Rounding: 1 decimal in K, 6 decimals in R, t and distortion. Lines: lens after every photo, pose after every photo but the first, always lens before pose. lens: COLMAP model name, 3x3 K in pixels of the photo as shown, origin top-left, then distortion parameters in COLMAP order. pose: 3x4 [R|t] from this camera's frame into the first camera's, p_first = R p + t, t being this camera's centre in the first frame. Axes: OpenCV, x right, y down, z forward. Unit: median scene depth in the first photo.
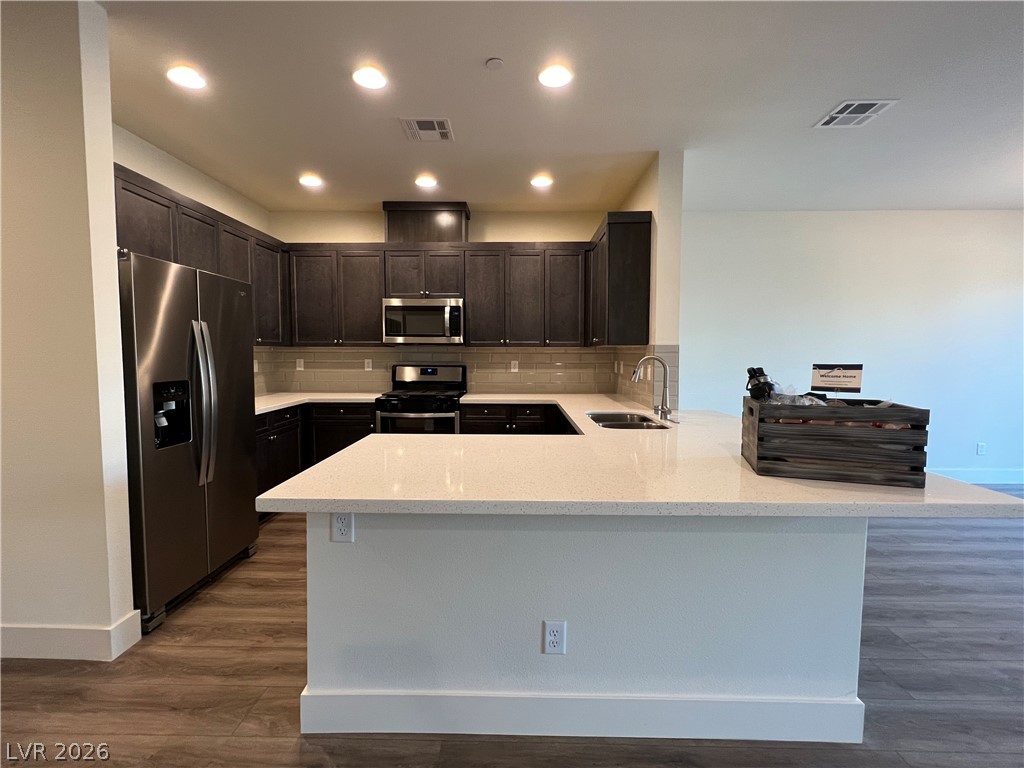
lens RADIAL K [[449.7, 0, 509.2], [0, 449.7, 380.7], [0, 0, 1]] dist [-0.002226, 0.001210]
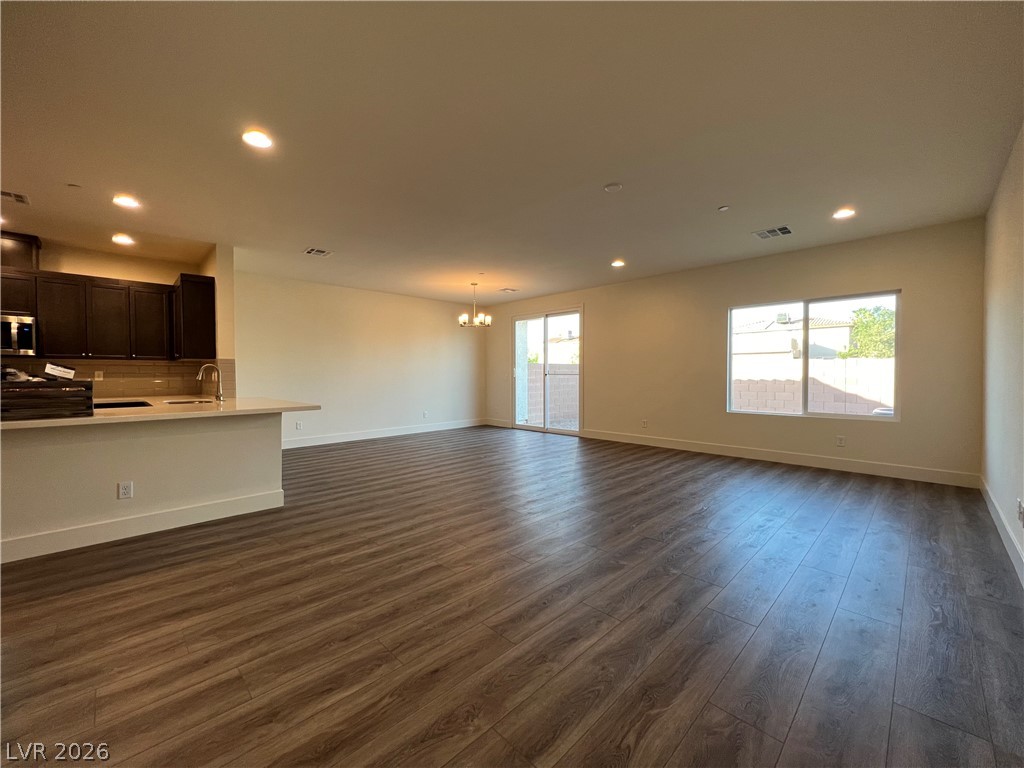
lens RADIAL K [[412.1, 0, 510.6], [0, 412.1, 379.1], [0, 0, 1]] dist [-0.001199, 0.000648]
pose [[0.701520, -0.014901, 0.712494, -0.000401], [0.050014, 0.998346, -0.028365, 0.071255], [-0.710893, 0.055534, 0.701105, -0.632934]]
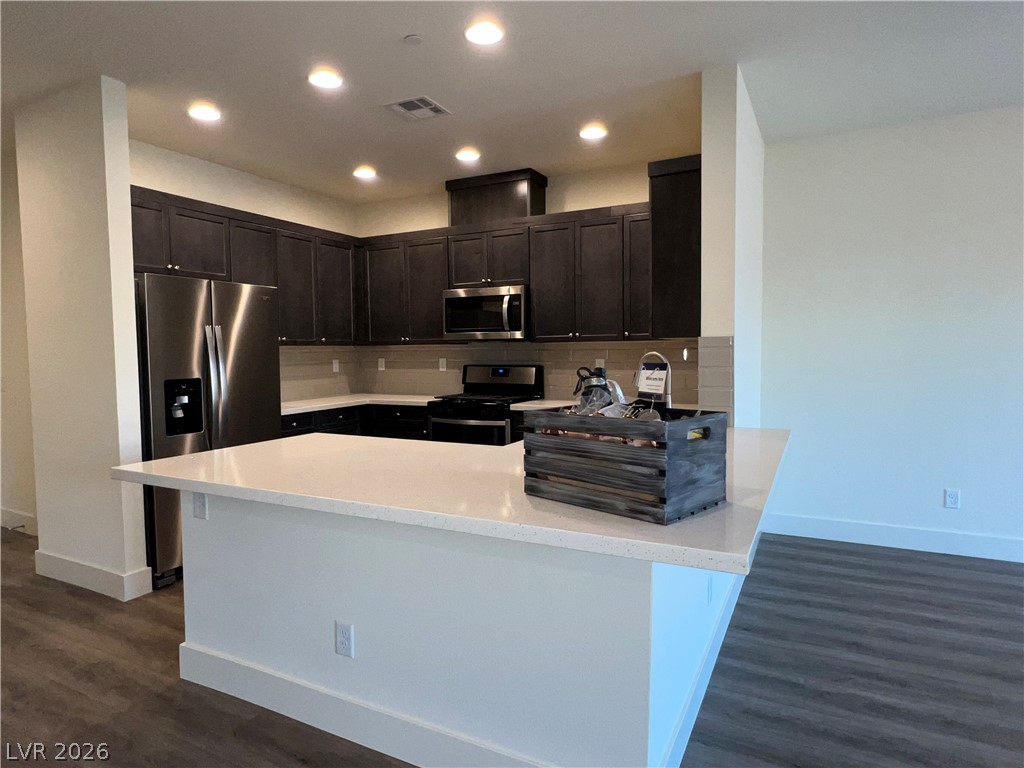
lens RADIAL K [[603.1, 0, 506.2], [0, 603.1, 383.9], [0, 0, 1]] dist [-0.001562, 0.000229]
pose [[0.893620, 0.012991, -0.448636, 0.374090], [-0.014274, 0.999898, 0.000522, 0.000864], [0.448597, 0.005937, 0.893714, -0.012098]]
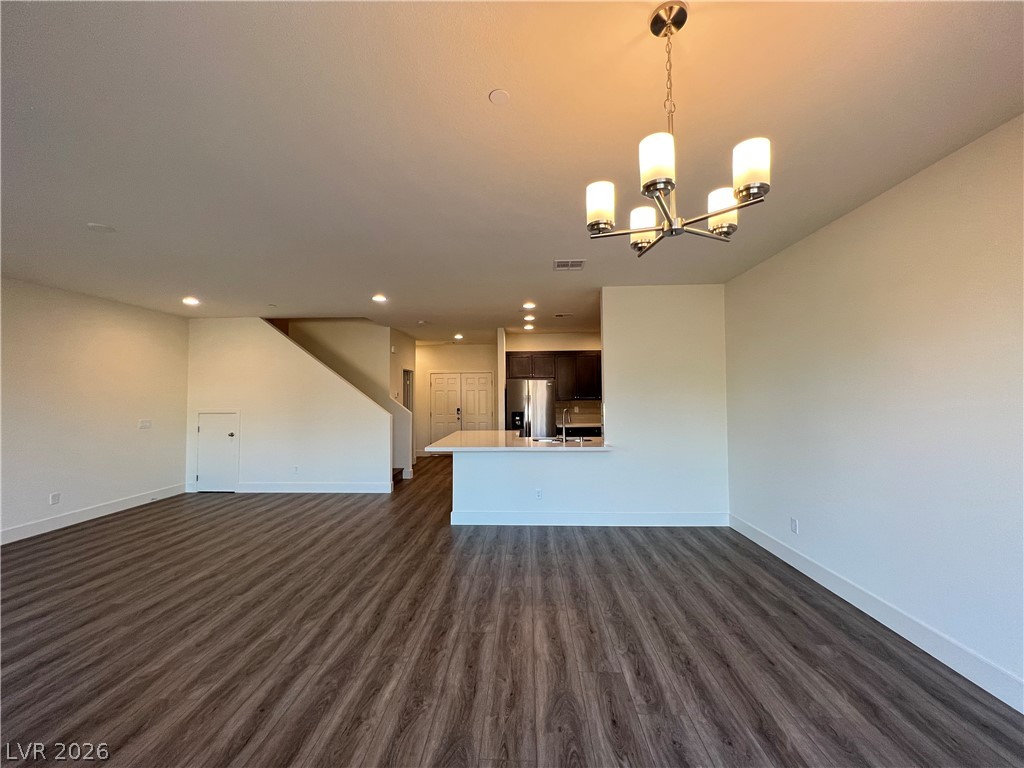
lens RADIAL K [[412.1, 0, 510.1], [0, 412.1, 382.5], [0, 0, 1]] dist [-0.001199, 0.000648]
pose [[-0.022455, -0.033500, -0.999186, 1.437634], [-0.053473, 0.998048, -0.032261, -0.067180], [0.998317, 0.052705, -0.024203, 0.540617]]
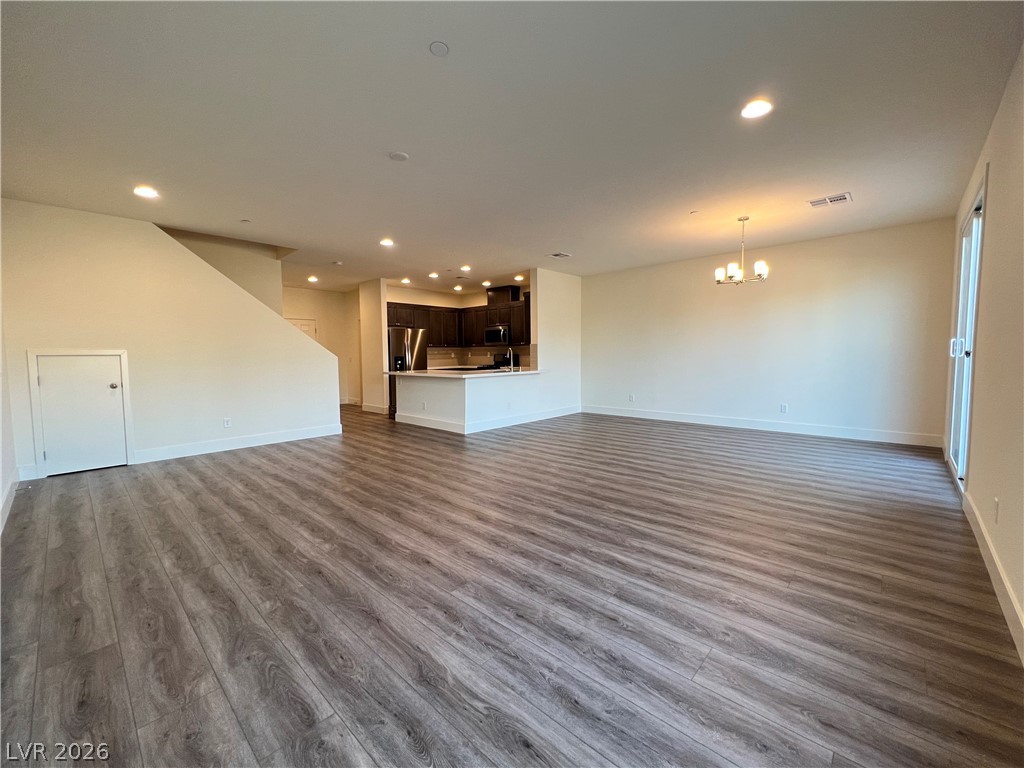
lens RADIAL K [[420.4, 0, 510.5], [0, 420.4, 383.0], [0, 0, 1]] dist [0.001943, 0.000035]
pose [[0.743793, 0.035046, -0.667490, 1.426573], [-0.028168, 0.999381, 0.021084, 0.074032], [0.667816, 0.003120, 0.744320, -0.664103]]
